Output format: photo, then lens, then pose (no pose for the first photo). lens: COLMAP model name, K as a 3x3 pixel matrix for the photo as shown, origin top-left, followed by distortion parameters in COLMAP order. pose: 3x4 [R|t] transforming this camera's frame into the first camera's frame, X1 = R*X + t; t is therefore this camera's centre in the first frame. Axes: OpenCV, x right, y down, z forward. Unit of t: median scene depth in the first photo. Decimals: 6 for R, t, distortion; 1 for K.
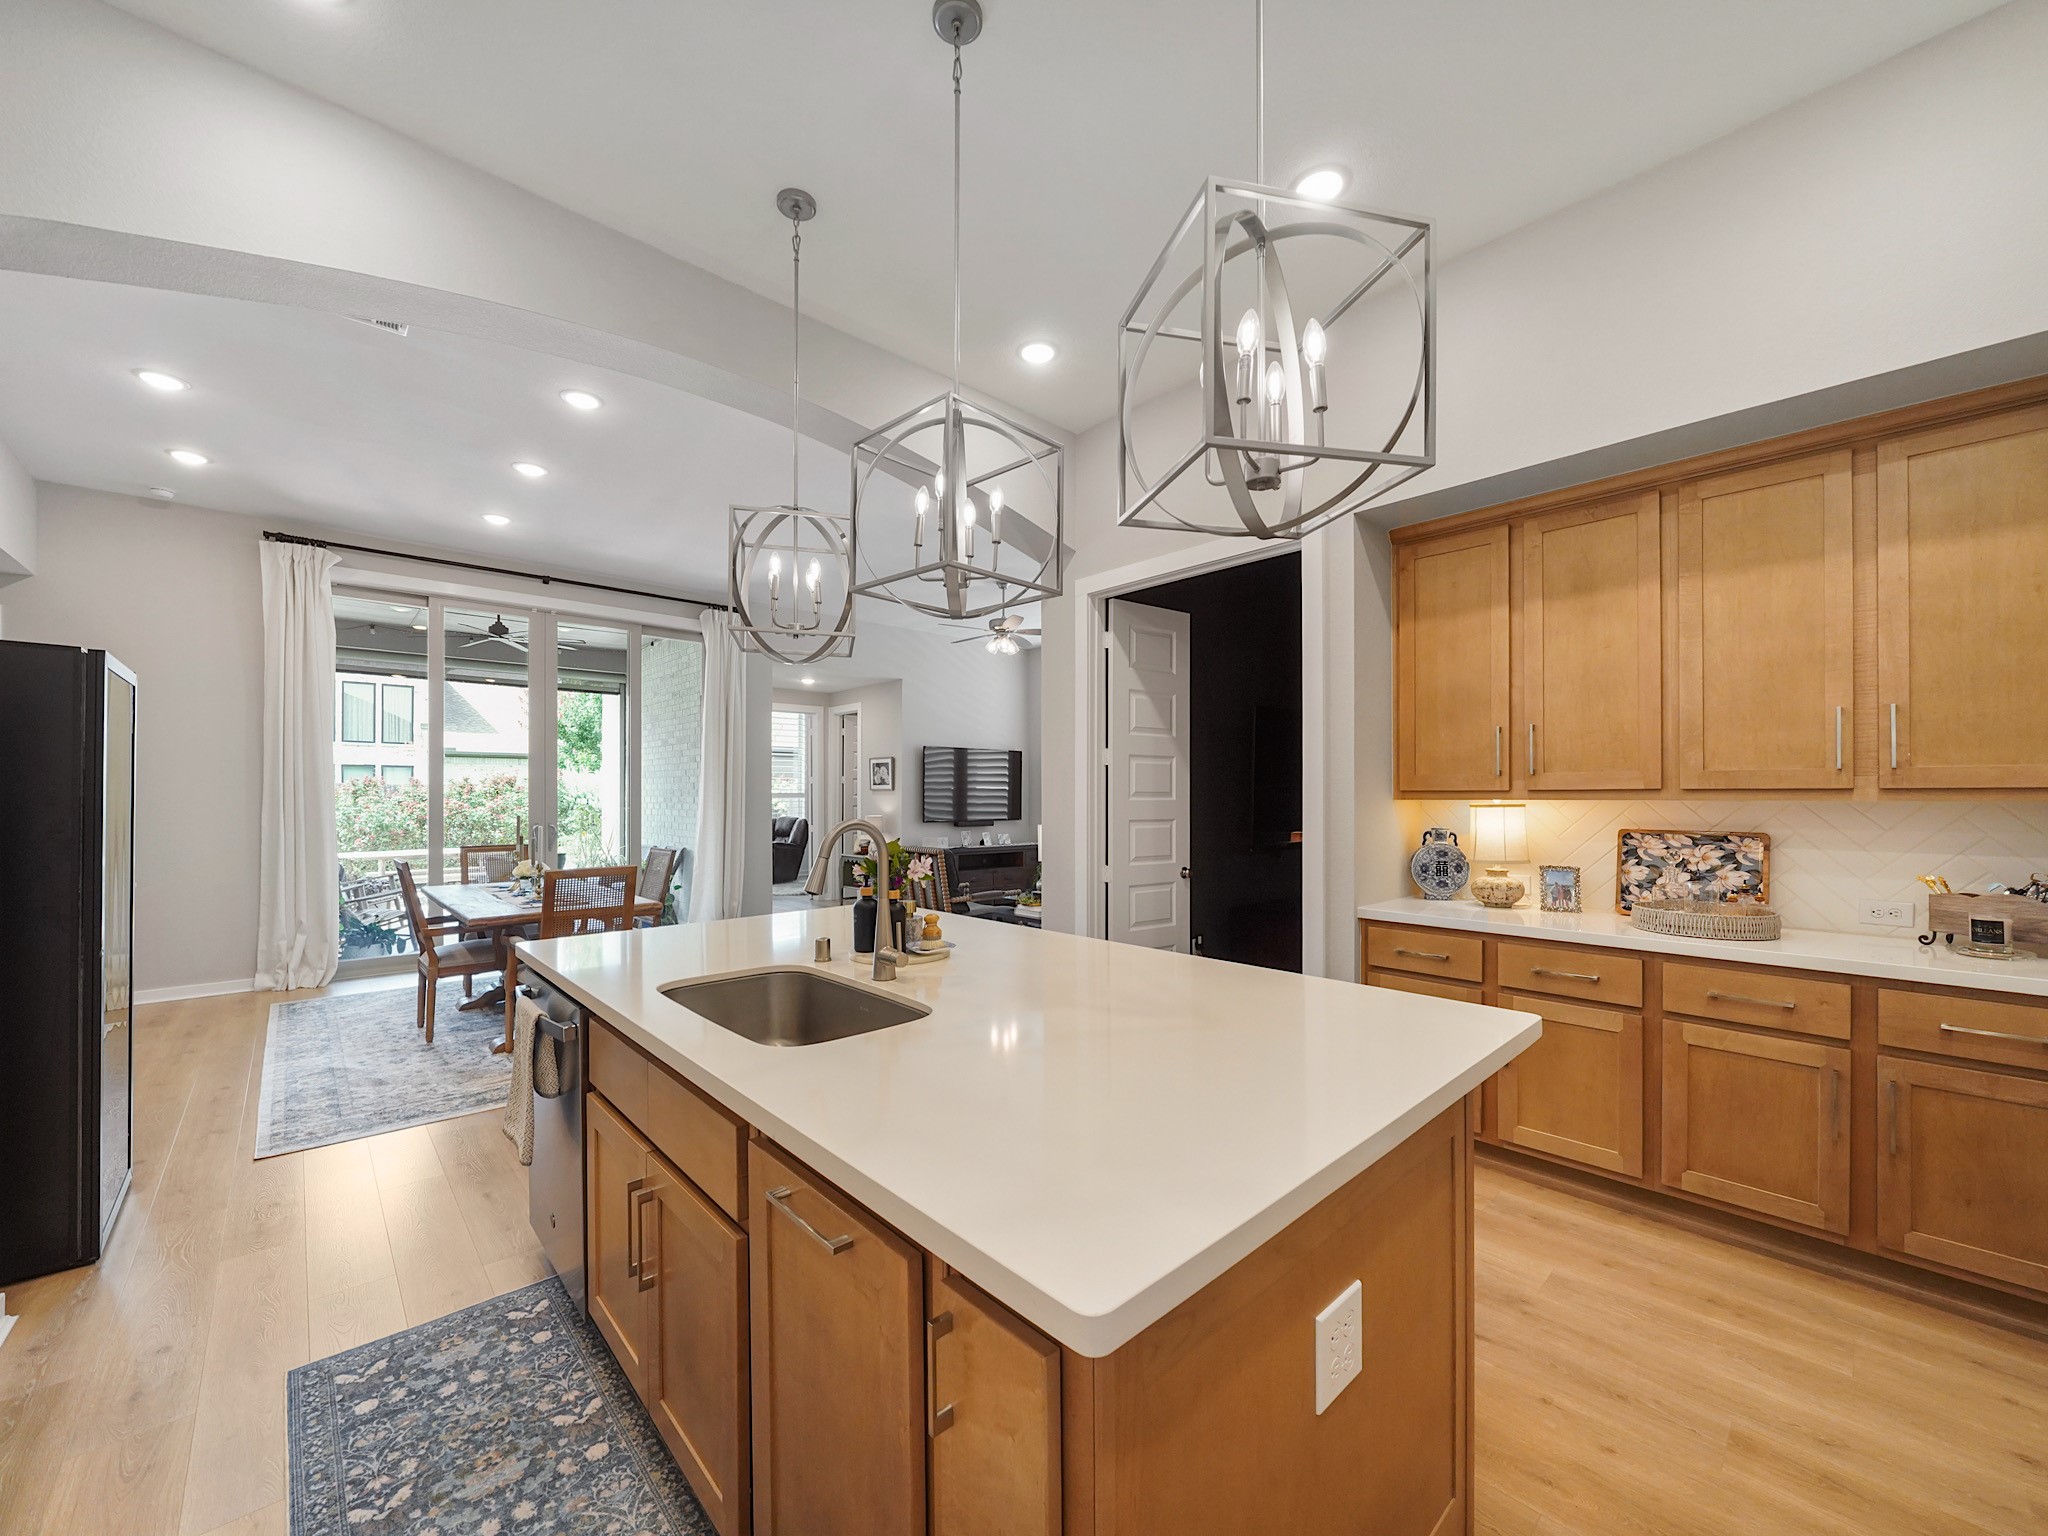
lens RADIAL K [[789.7, 0, 1025.8], [0, 789.7, 790.6], [0, 0, 1]] dist [-0.004237, -0.000490]
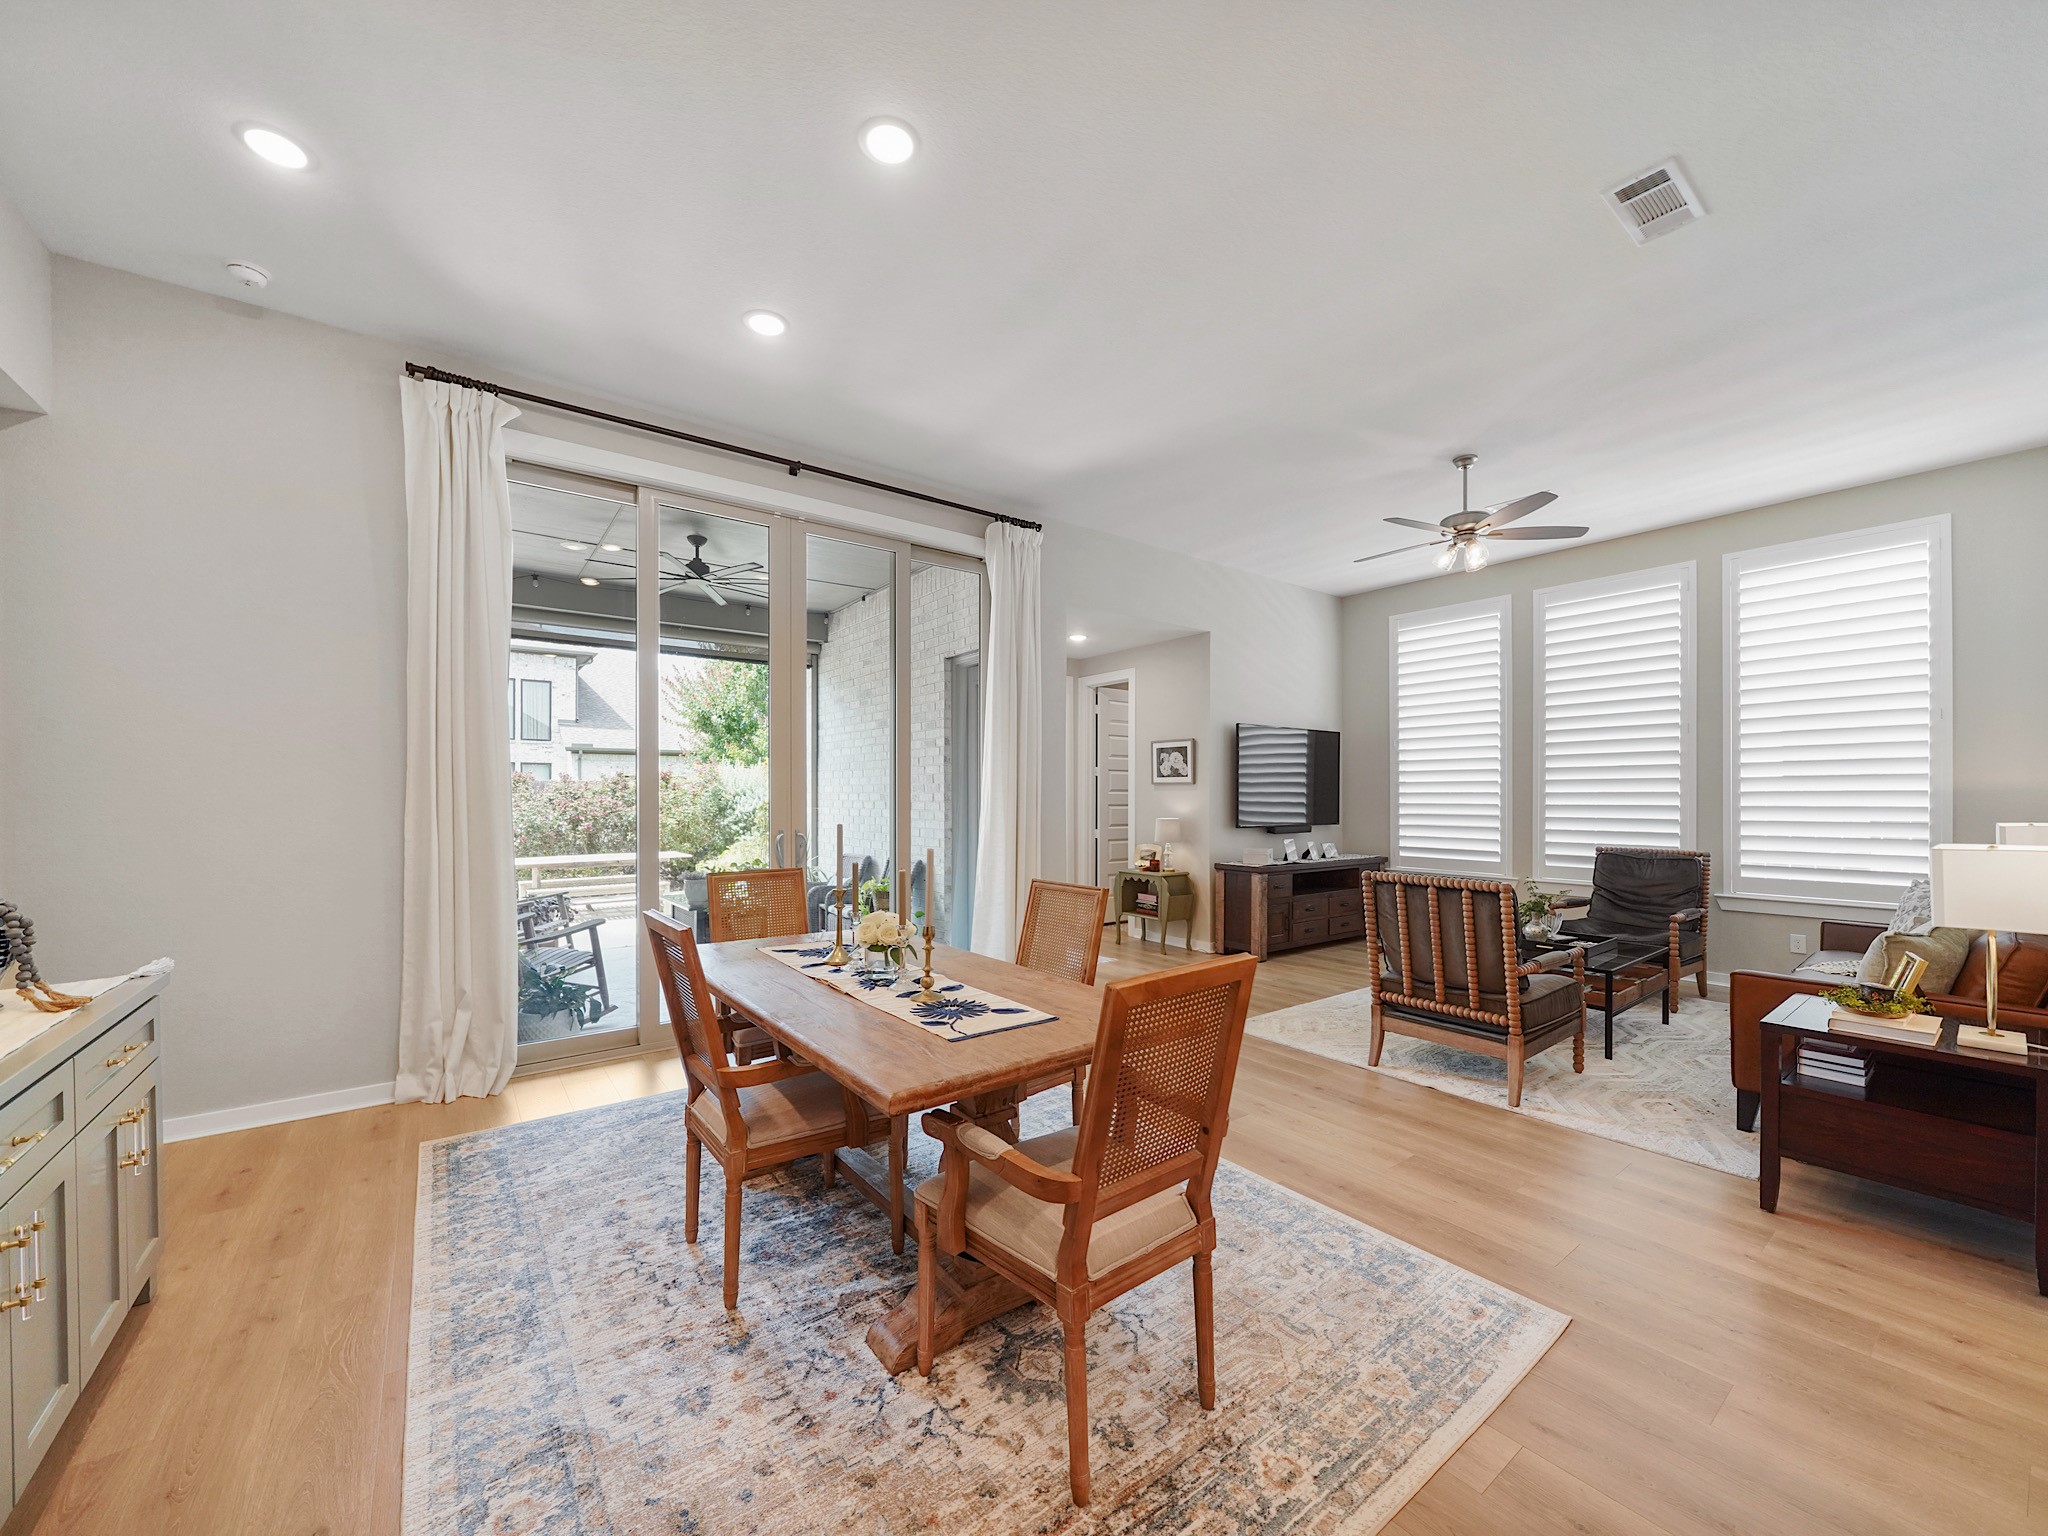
lens RADIAL K [[789.7, 0, 1030.8], [0, 789.7, 791.2], [0, 0, 1]] dist [-0.004237, -0.000490]
pose [[0.994795, -0.000584, -0.101892, -0.244297], [0.000896, 0.999995, 0.003023, 0.003714], [0.101890, -0.003099, 0.994791, 0.253072]]
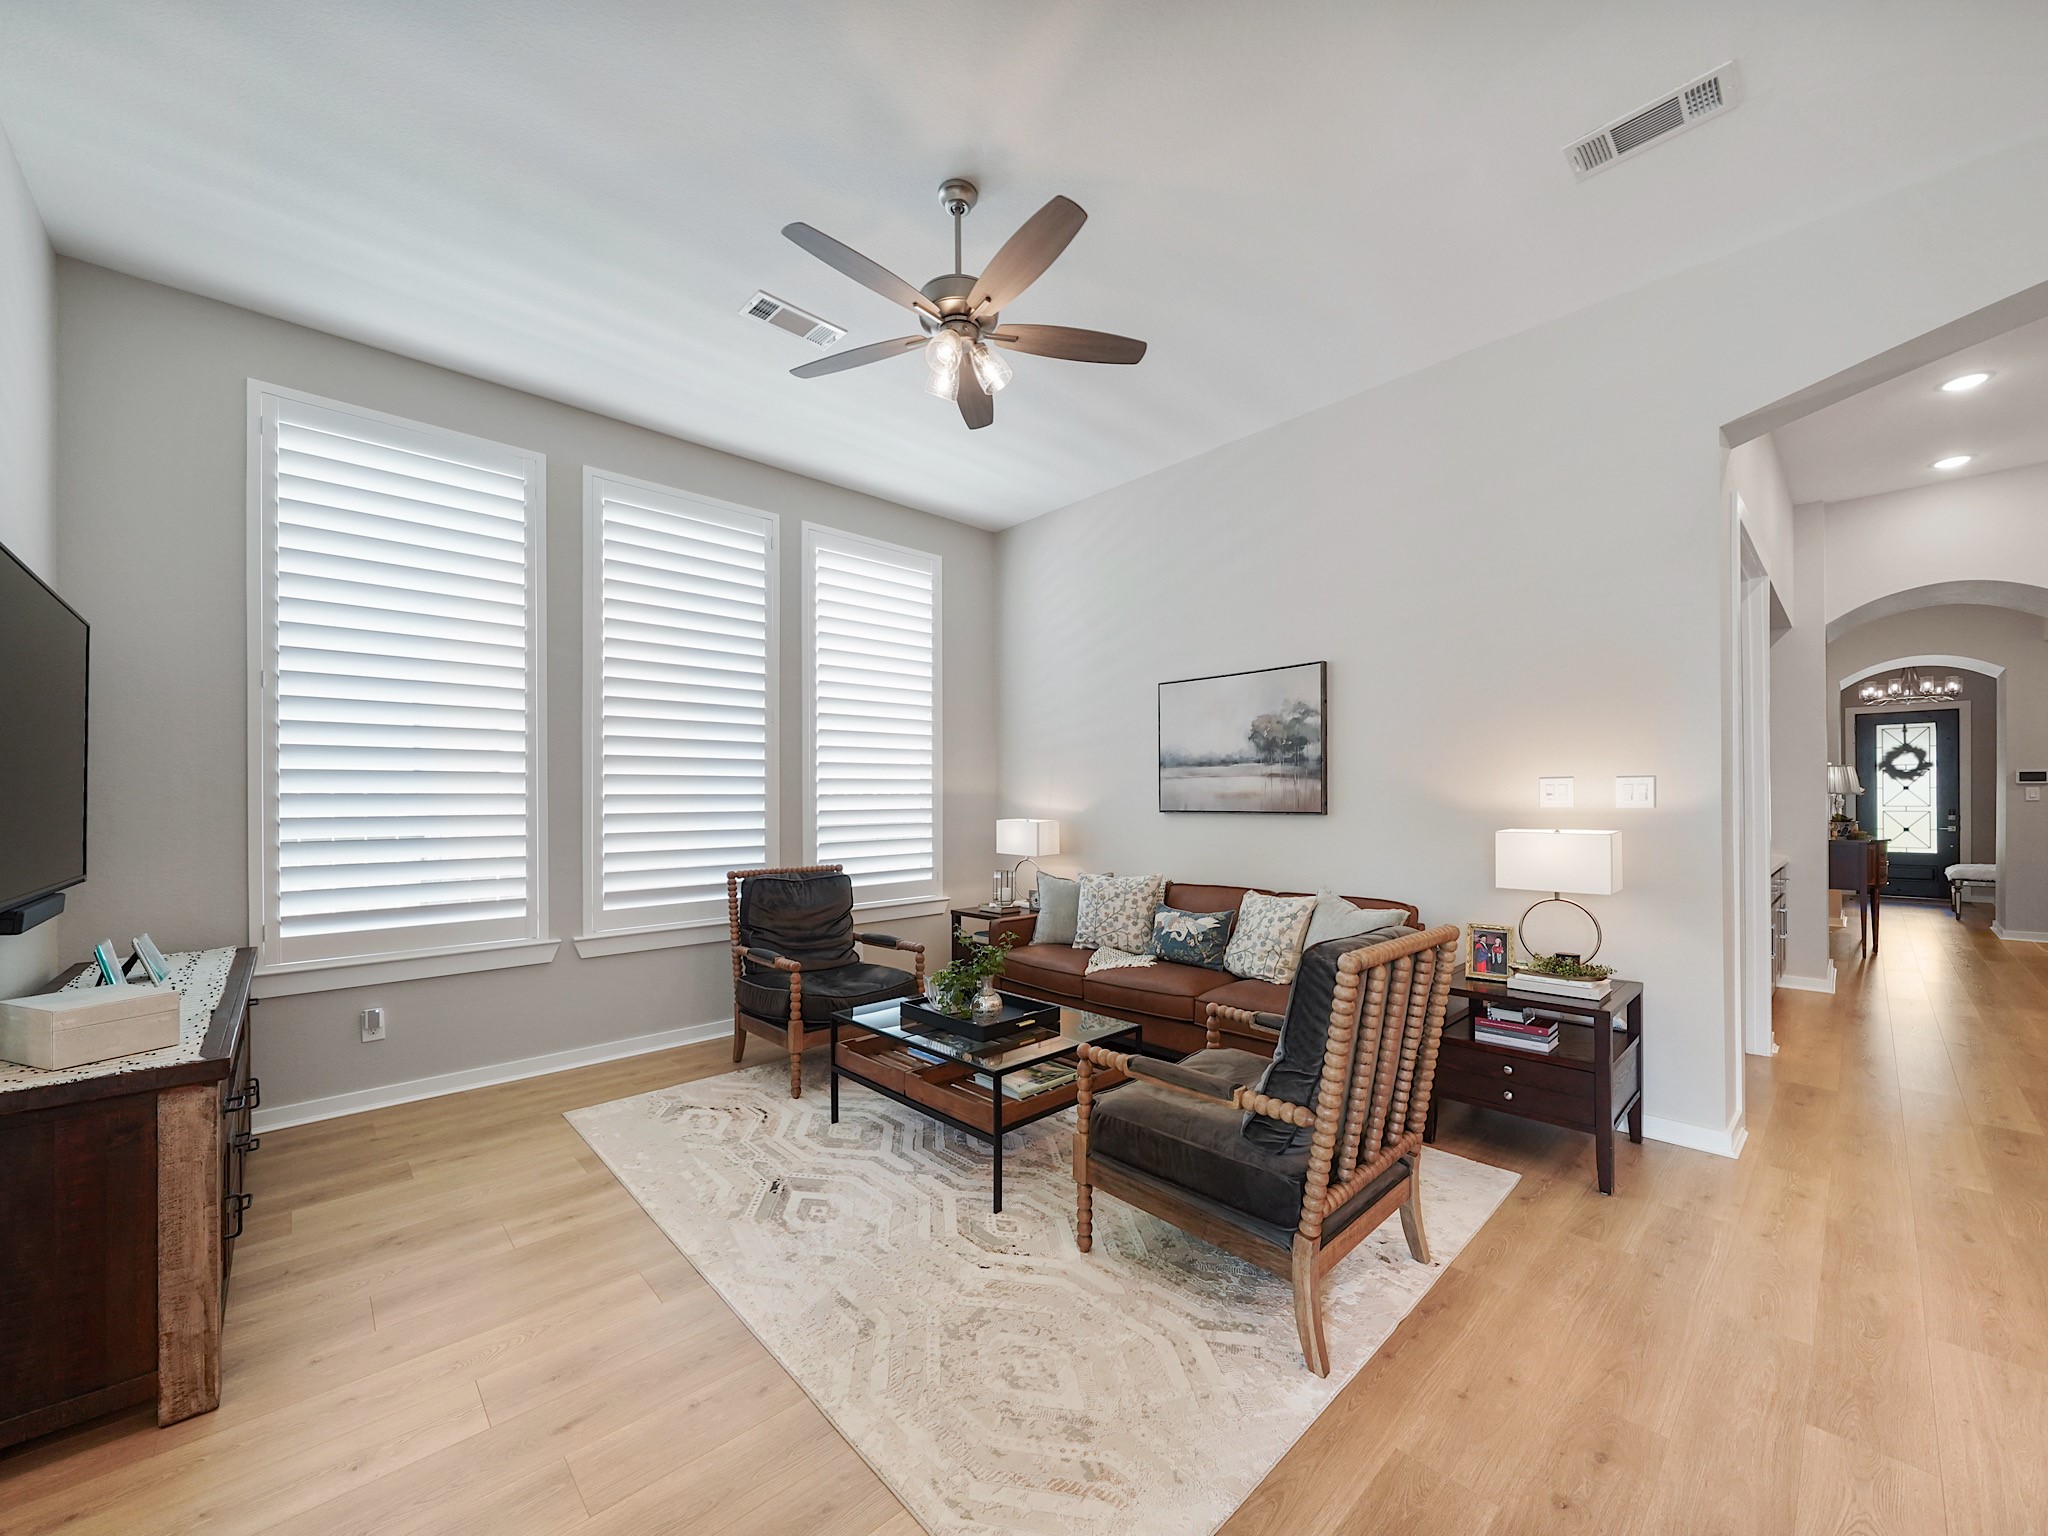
lens RADIAL K [[789.7, 0, 1005.3], [0, 789.7, 797.3], [0, 0, 1]] dist [-0.004237, -0.000490]
pose [[0.005555, 0.001684, 0.999983, -0.300488], [-0.002749, 0.999995, -0.001669, 0.009018], [-0.999981, -0.002740, 0.005560, 0.761559]]
